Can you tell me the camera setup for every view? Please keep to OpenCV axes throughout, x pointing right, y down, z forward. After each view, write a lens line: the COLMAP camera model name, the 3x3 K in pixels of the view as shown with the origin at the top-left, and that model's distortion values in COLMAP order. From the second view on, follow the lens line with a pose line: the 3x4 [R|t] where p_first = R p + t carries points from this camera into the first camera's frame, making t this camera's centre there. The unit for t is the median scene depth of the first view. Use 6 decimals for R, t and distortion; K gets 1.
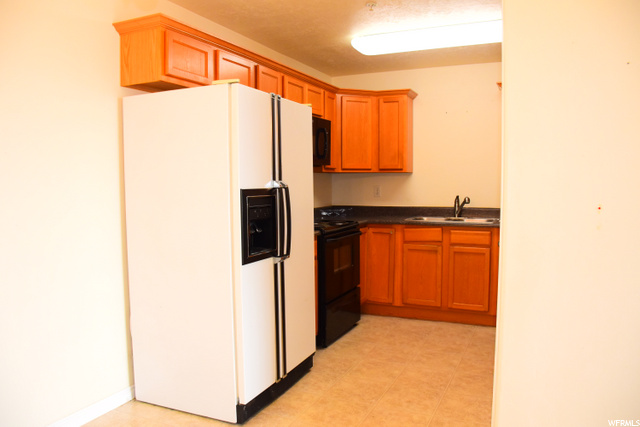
lens RADIAL K [[491.7, 0, 311.4], [0, 491.7, 223.9], [0, 0, 1]] dist [-0.158548, 0.096188]
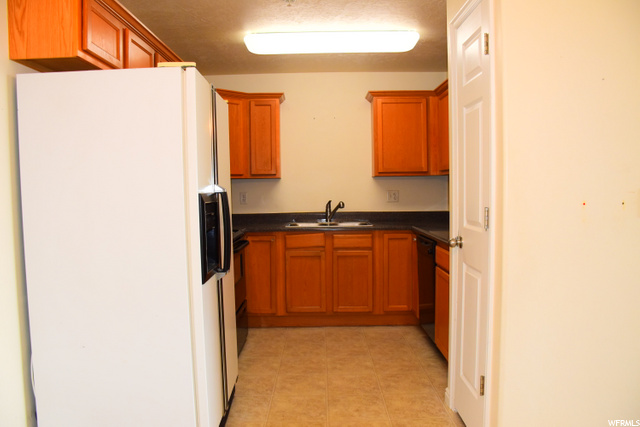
lens RADIAL K [[491.7, 0, 311.4], [0, 491.7, 223.9], [0, 0, 1]] dist [-0.158548, 0.096188]
pose [[0.903820, -0.034460, 0.426523, -0.186245], [0.041524, 0.999111, -0.007270, -0.004145], [-0.425894, 0.024282, 0.904447, 0.094052]]
